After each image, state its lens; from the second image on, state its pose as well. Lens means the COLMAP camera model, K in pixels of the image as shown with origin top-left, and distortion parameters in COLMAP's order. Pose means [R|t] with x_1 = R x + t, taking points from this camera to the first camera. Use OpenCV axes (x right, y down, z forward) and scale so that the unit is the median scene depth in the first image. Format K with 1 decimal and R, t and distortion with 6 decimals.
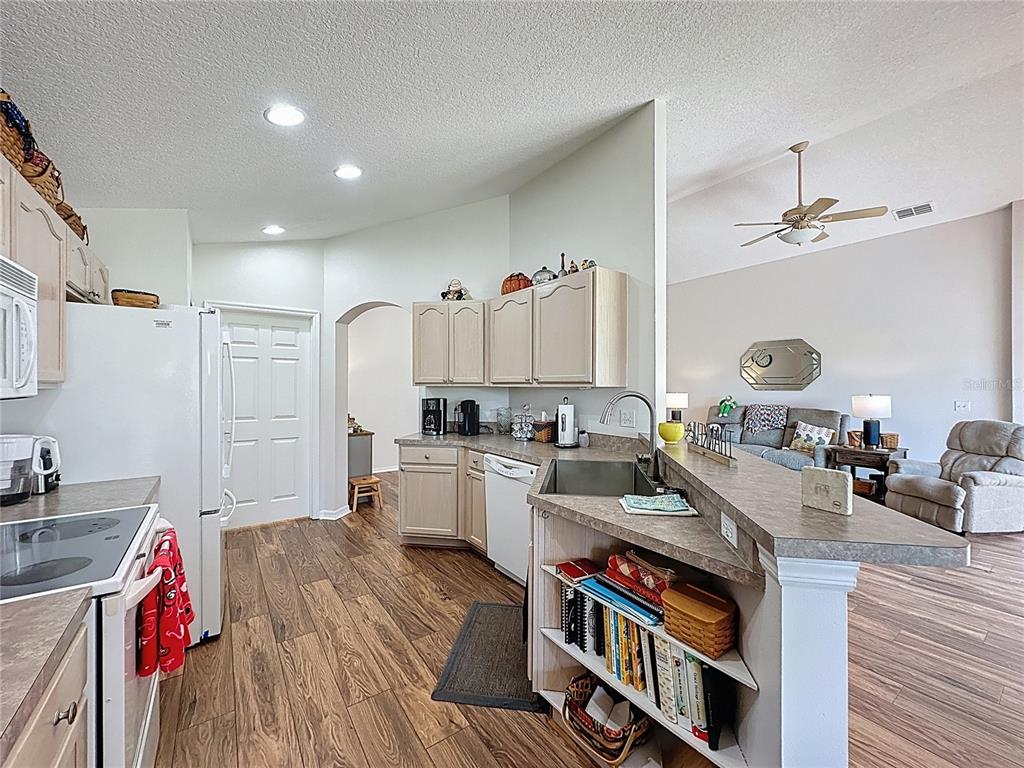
lens RADIAL K [[416.8, 0, 506.5], [0, 416.8, 386.0], [0, 0, 1]] dist [-0.005625, 0.001605]
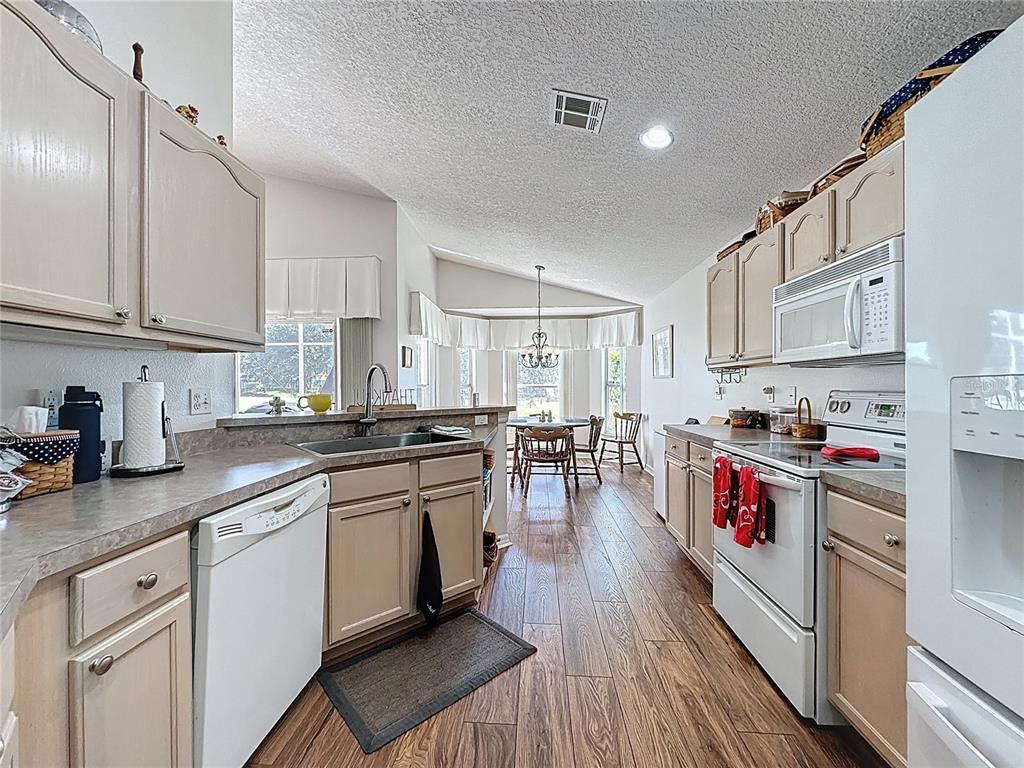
lens RADIAL K [[416.8, 0, 512.6], [0, 416.8, 388.8], [0, 0, 1]] dist [-0.005625, 0.001605]
pose [[-0.788673, -0.002717, 0.614807, -0.566311], [0.001260, 0.999981, 0.006035, 0.059997], [-0.614812, 0.005534, -0.788654, 1.355813]]
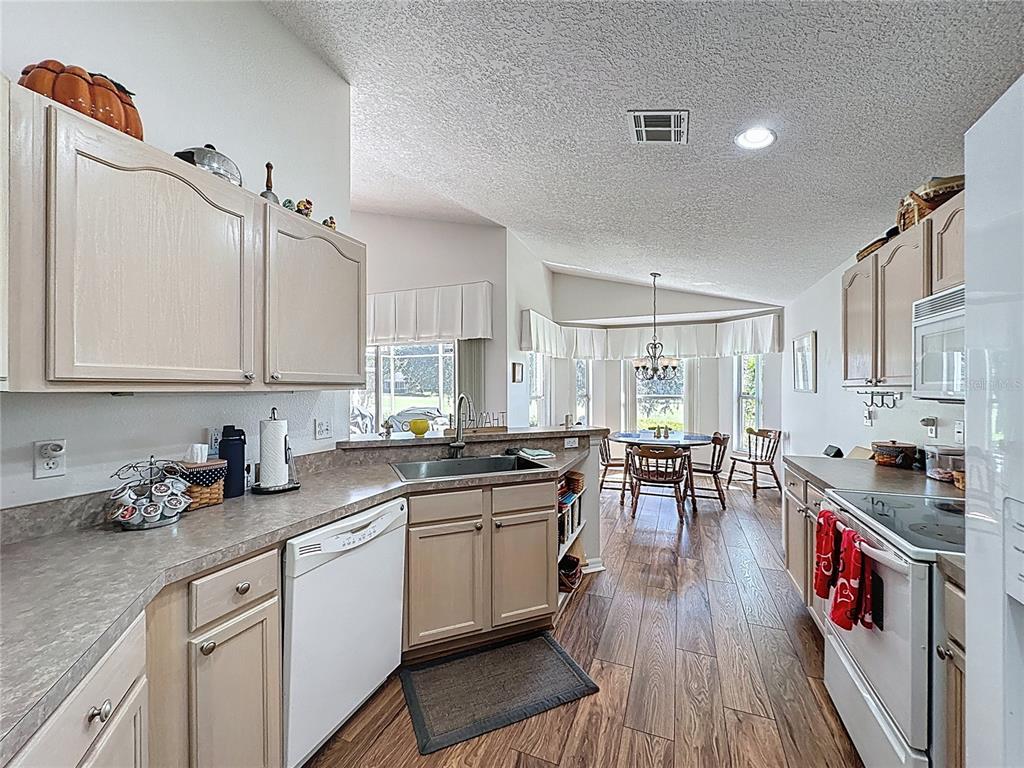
lens RADIAL K [[416.8, 0, 513.4], [0, 416.8, 388.5], [0, 0, 1]] dist [-0.005625, 0.001605]
pose [[-0.552757, -0.002765, 0.833338, -0.671362], [0.000538, 0.999993, 0.003675, -0.004975], [-0.833342, 0.002480, -0.552752, 1.272047]]
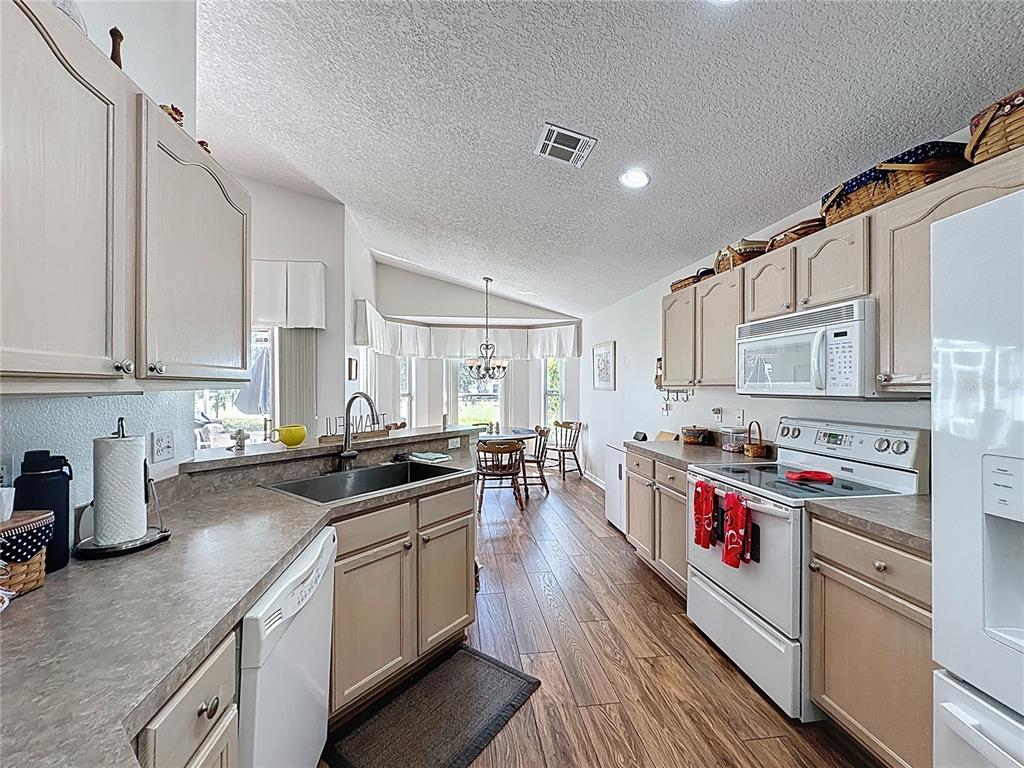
lens RADIAL K [[416.8, 0, 512.3], [0, 416.8, 387.2], [0, 0, 1]] dist [-0.005625, 0.001605]
pose [[-0.894239, -0.002661, 0.447582, -0.425975], [-0.001093, 0.999992, 0.003761, -0.005193], [-0.447589, 0.002874, -0.894235, 1.438101]]
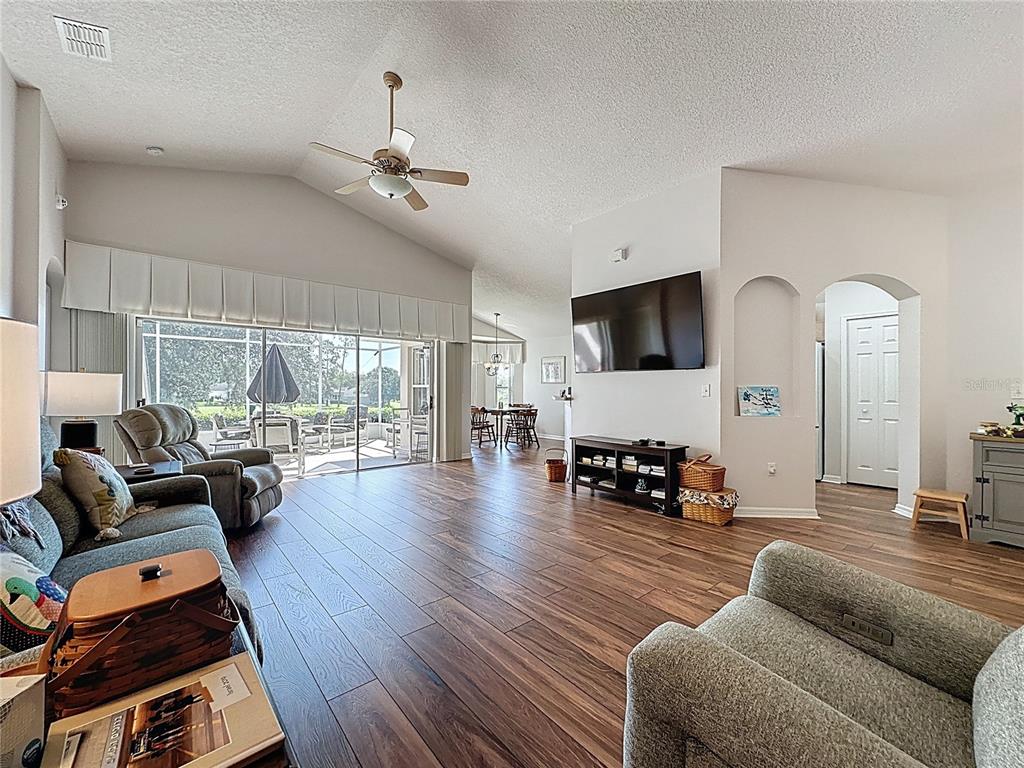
lens RADIAL K [[416.8, 0, 513.8], [0, 416.8, 389.7], [0, 0, 1]] dist [-0.005625, 0.001605]
pose [[-0.994657, -0.003345, -0.103182, 0.915751], [-0.003207, 0.999994, -0.001504, 0.087325], [0.103186, -0.001165, -0.994661, 3.124782]]
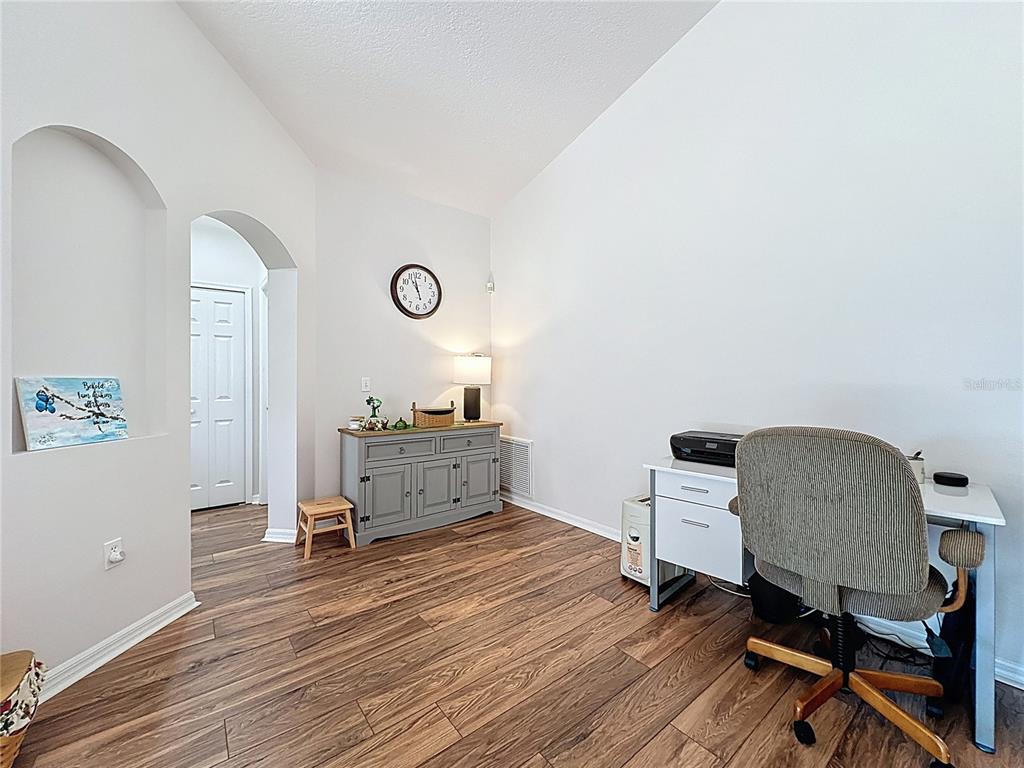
lens RADIAL K [[416.8, 0, 511.1], [0, 416.8, 383.0], [0, 0, 1]] dist [-0.005625, 0.001605]
pose [[0.060835, 0.001100, -0.998147, 0.578139], [0.003584, 0.999993, 0.001320, 0.080612], [0.998141, -0.003657, 0.060830, 2.350789]]
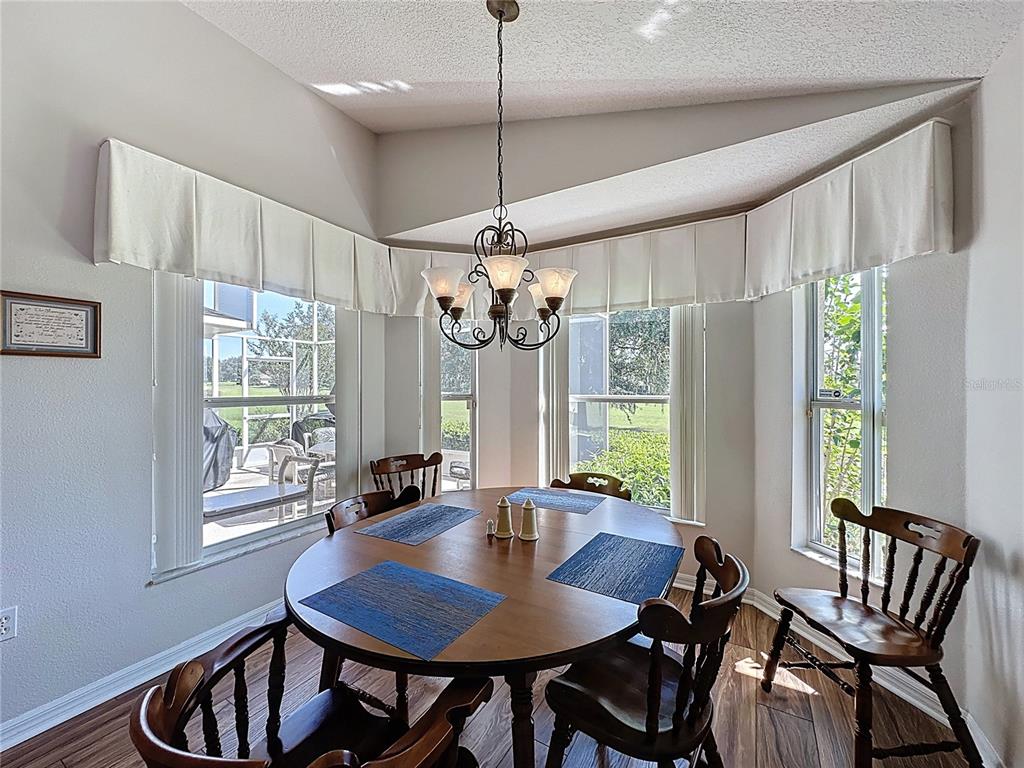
lens RADIAL K [[416.8, 0, 513.4], [0, 416.8, 386.4], [0, 0, 1]] dist [-0.005625, 0.001605]
pose [[-0.420380, -0.000902, 0.907348, 0.095130], [0.001854, 0.999997, 0.001853, 0.017111], [-0.907346, 0.002461, -0.420377, -0.238606]]
